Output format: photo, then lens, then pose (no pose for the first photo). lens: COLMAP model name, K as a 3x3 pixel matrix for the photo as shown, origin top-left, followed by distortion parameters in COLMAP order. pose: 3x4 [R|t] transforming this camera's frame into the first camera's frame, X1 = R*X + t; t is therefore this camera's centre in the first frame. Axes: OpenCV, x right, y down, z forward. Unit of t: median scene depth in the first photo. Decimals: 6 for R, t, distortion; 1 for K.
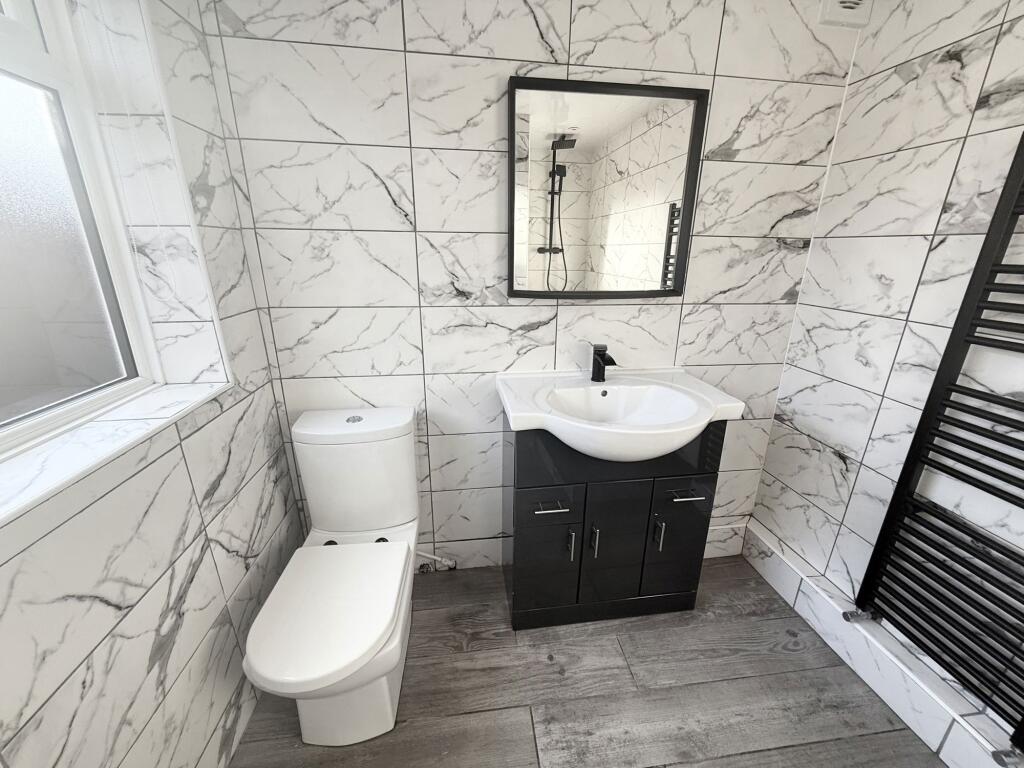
lens RADIAL K [[406.8, 0, 512.3], [0, 406.8, 385.4], [0, 0, 1]] dist [-0.000140, -0.000436]
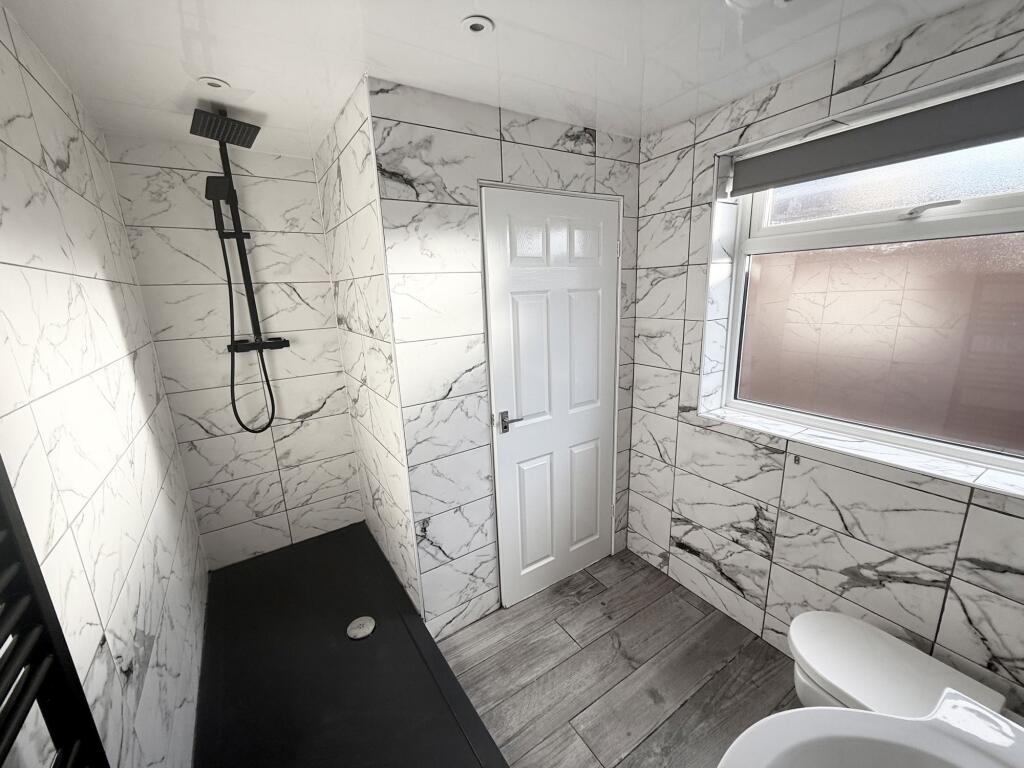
lens RADIAL K [[406.8, 0, 511.4], [0, 406.8, 386.1], [0, 0, 1]] dist [-0.000140, -0.000436]
pose [[-0.900129, 0.120350, -0.418668, 0.912994], [-0.112243, 0.864554, 0.489844, -0.618801], [0.420914, 0.487916, -0.764702, 1.183466]]
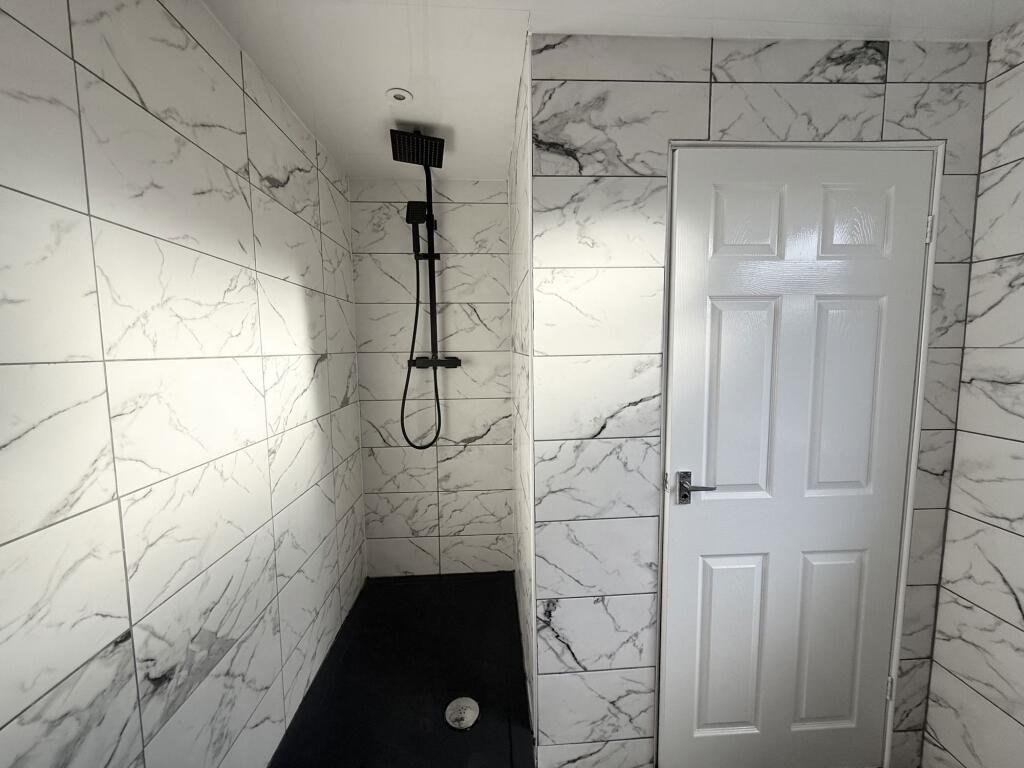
lens RADIAL K [[406.8, 0, 512.3], [0, 406.8, 385.7], [0, 0, 1]] dist [-0.000140, -0.000436]
pose [[-0.996967, -0.010440, 0.077125, 0.612385], [0.021545, 0.915217, 0.402385, -0.358259], [-0.074787, 0.402826, -0.912216, 0.874751]]
